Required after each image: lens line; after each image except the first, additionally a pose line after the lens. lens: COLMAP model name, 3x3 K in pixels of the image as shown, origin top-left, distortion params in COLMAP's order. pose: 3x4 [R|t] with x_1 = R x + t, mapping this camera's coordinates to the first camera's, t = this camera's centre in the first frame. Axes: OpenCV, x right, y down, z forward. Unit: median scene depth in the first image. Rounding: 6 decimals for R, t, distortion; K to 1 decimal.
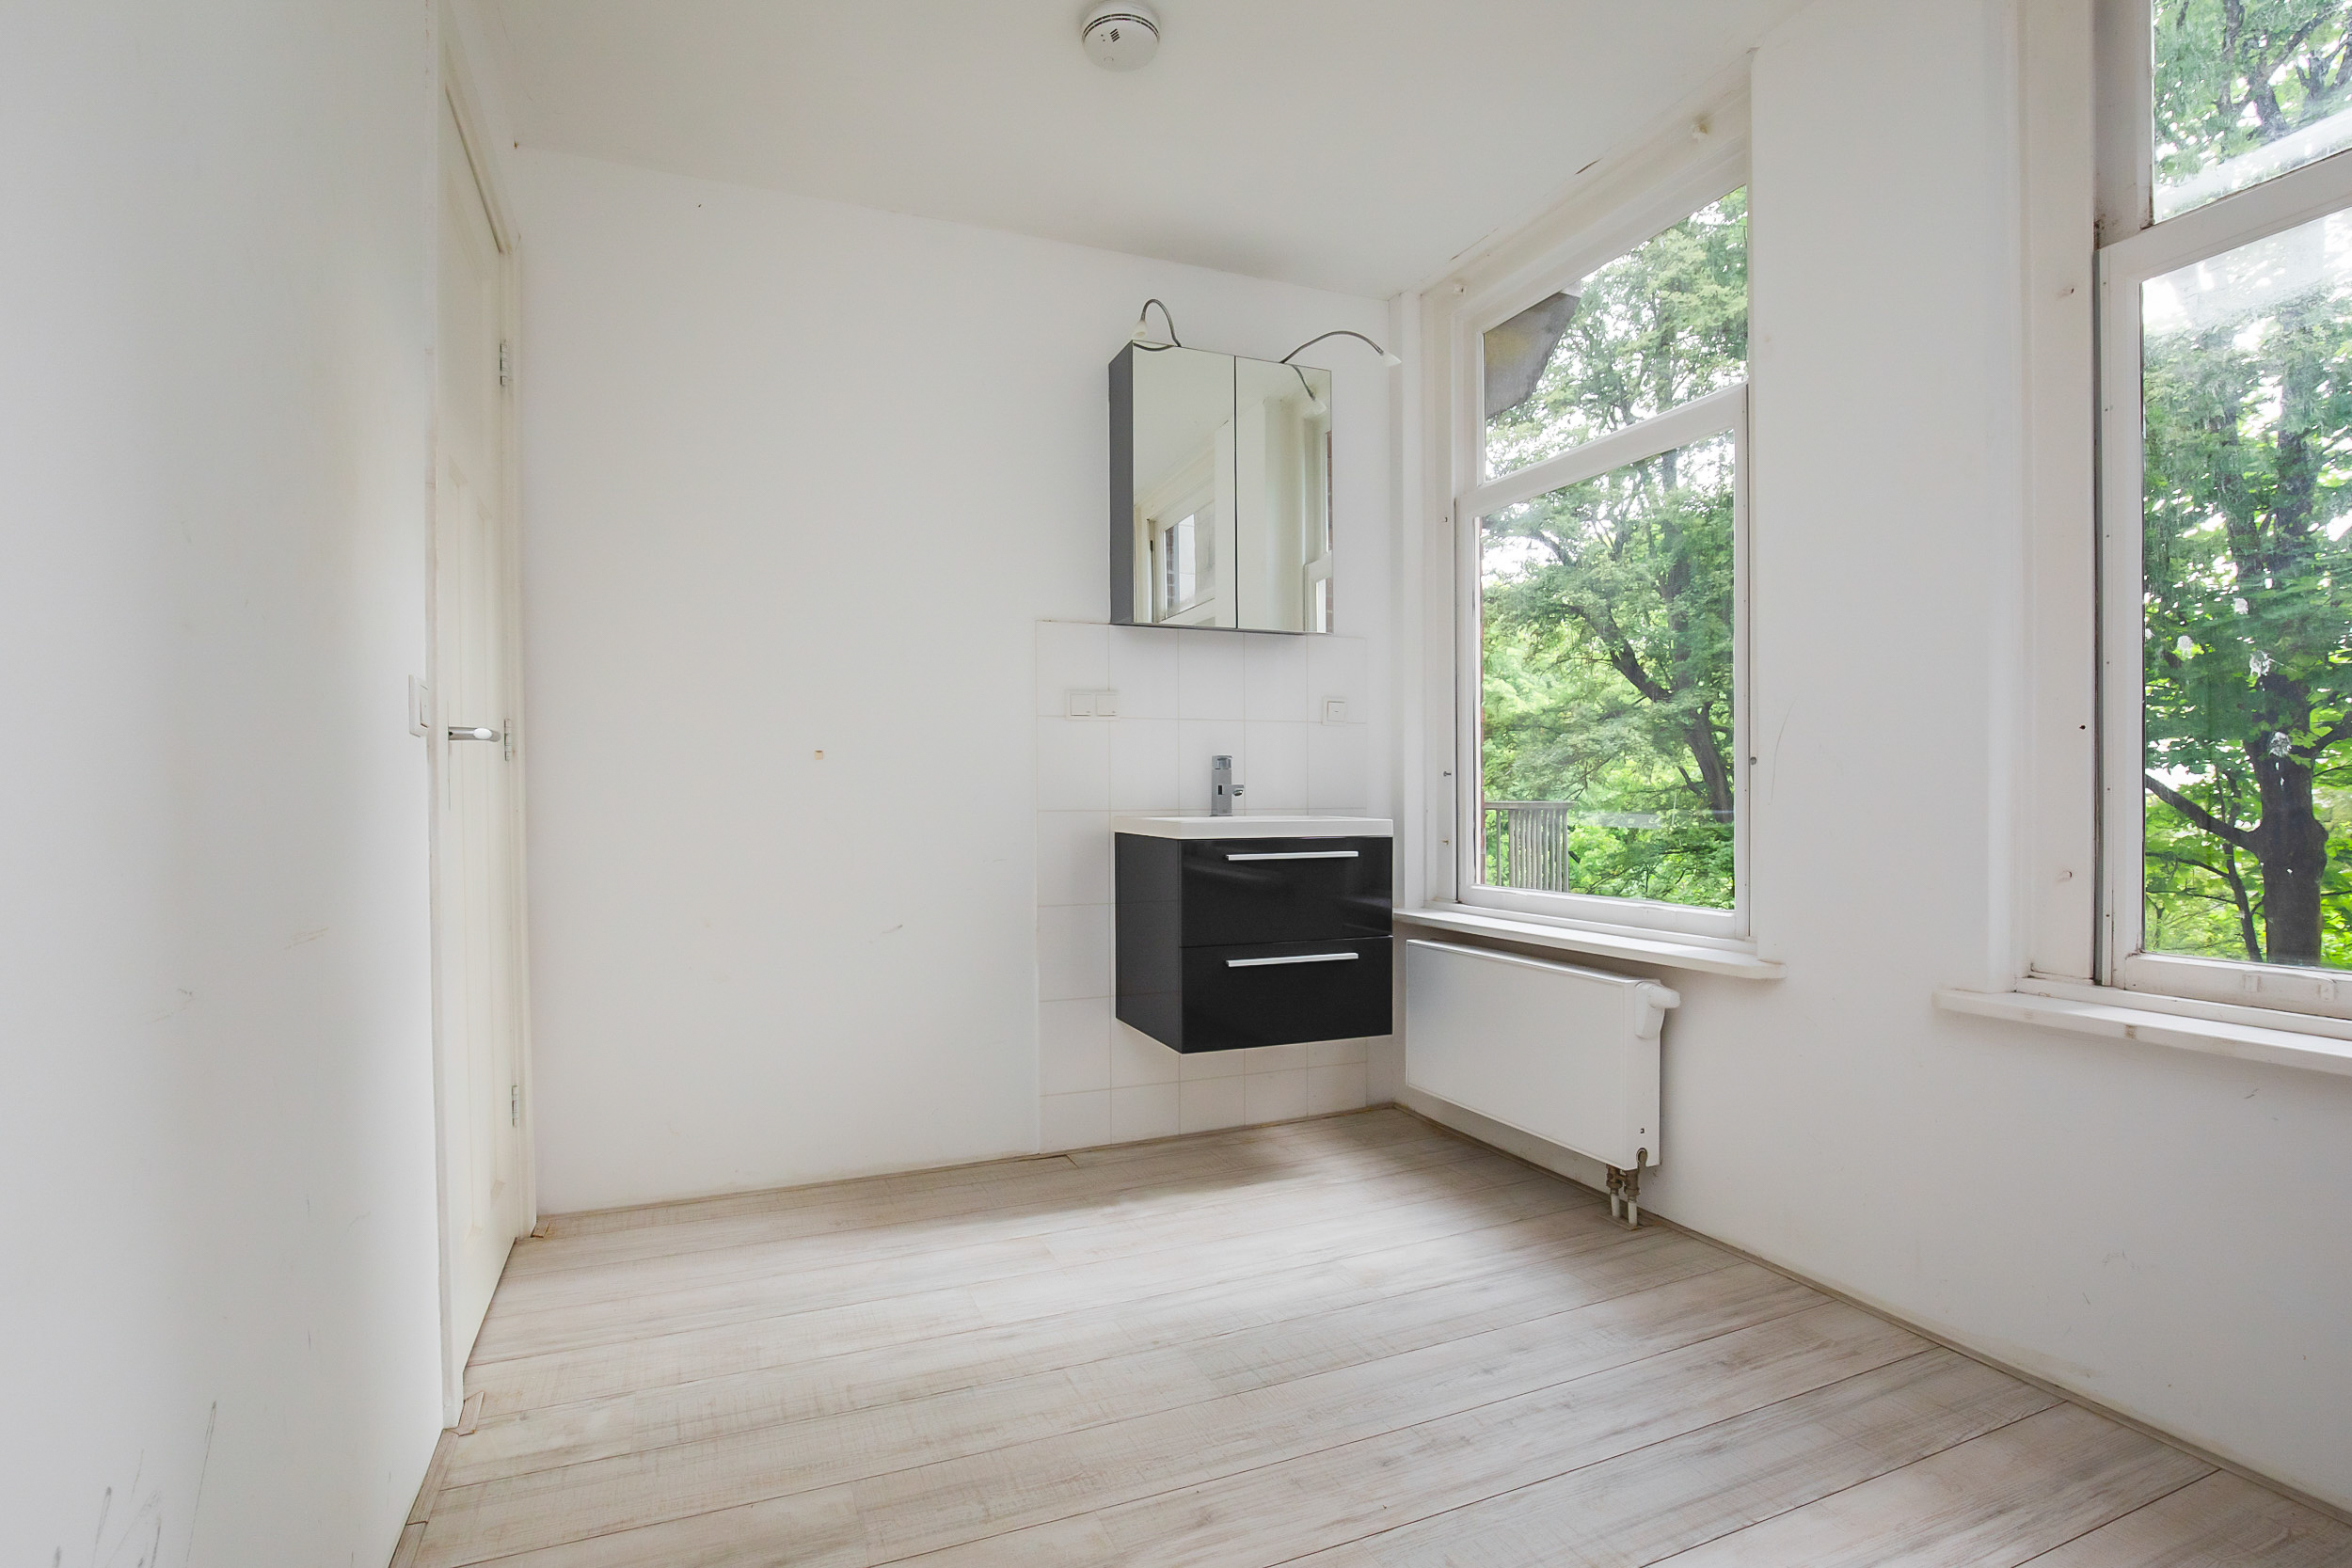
lens RADIAL K [[1140.1, 0, 1178.9], [0, 1140.1, 818.2], [0, 0, 1]] dist [-0.038990, 0.009509]
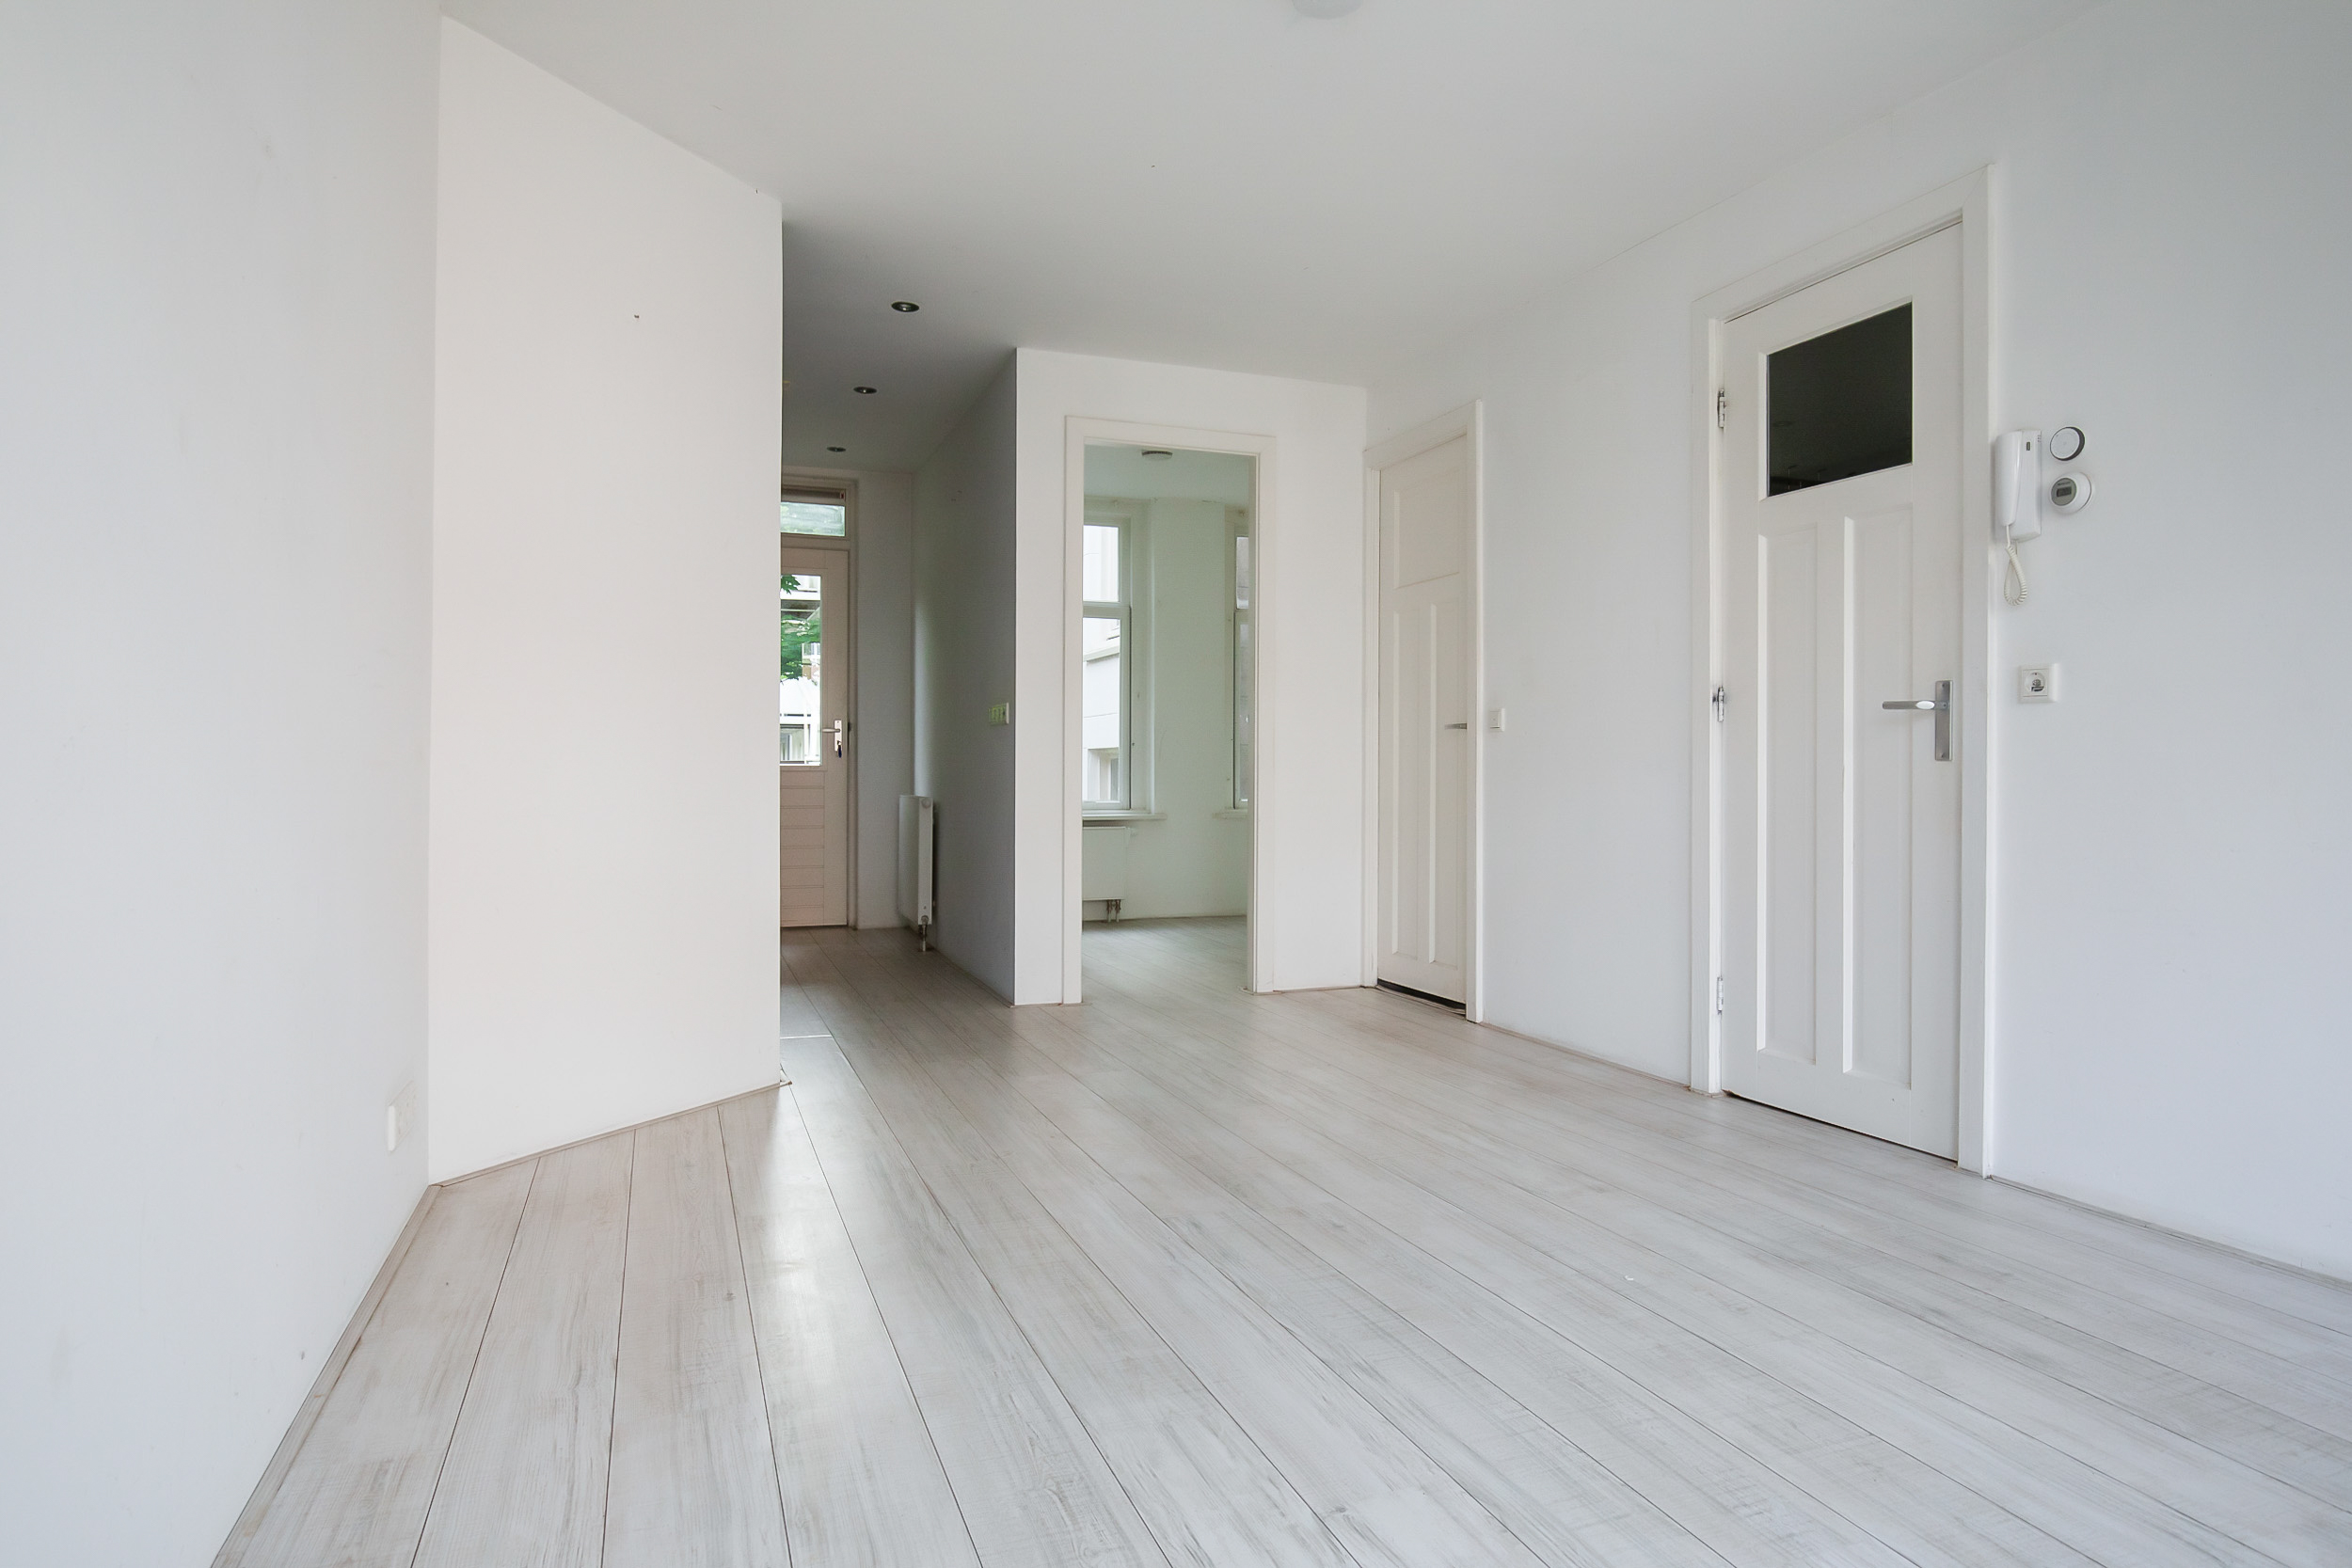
lens RADIAL K [[1340.4, 0, 1184.1], [0, 1340.4, 777.5], [0, 0, 1]] dist [-0.013855, 0.000474]
pose [[0.040916, -0.004342, 0.999153, -3.232459], [0.018421, 0.999824, 0.003591, 0.023516], [-0.998993, 0.018258, 0.040988, 0.868306]]
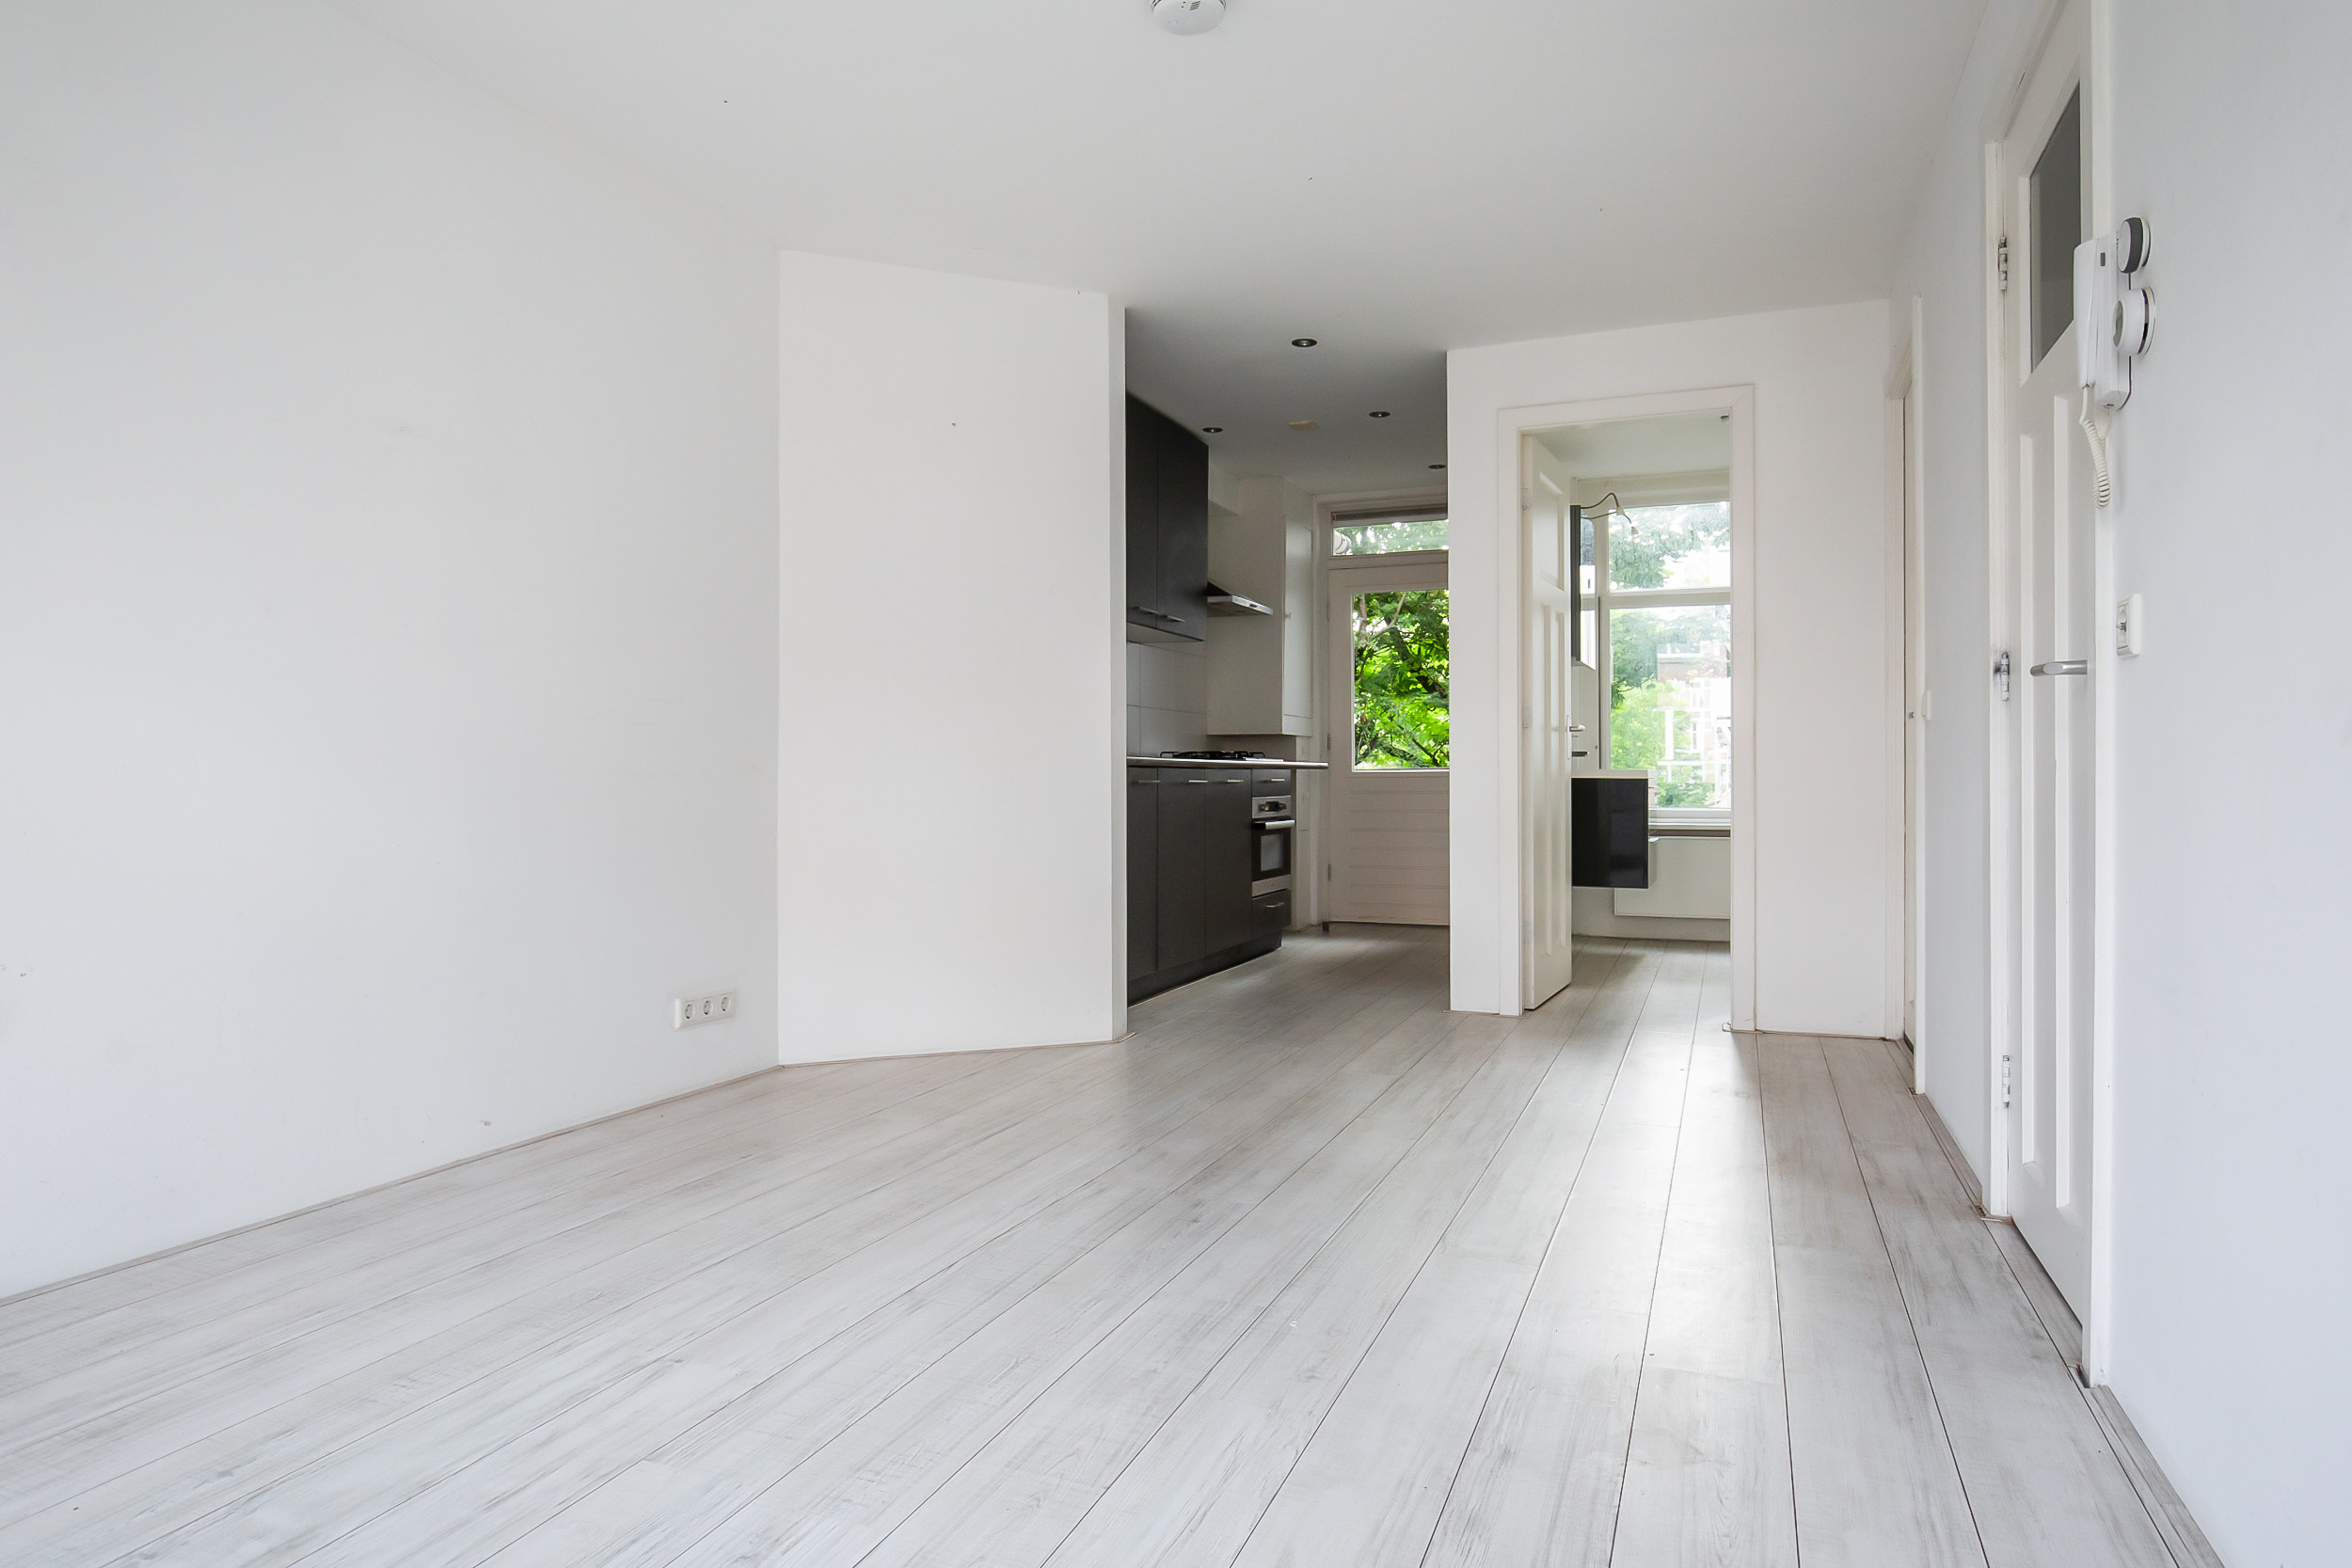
lens RADIAL K [[1373.0, 0, 1192.6], [0, 1373.0, 772.9], [0, 0, 1]] dist [-0.013672, 0.001406]
pose [[0.708032, 0.001707, 0.706178, -2.896029], [0.016291, 0.999691, -0.018750, 0.050166], [-0.705993, 0.024780, 0.707786, -0.155413]]
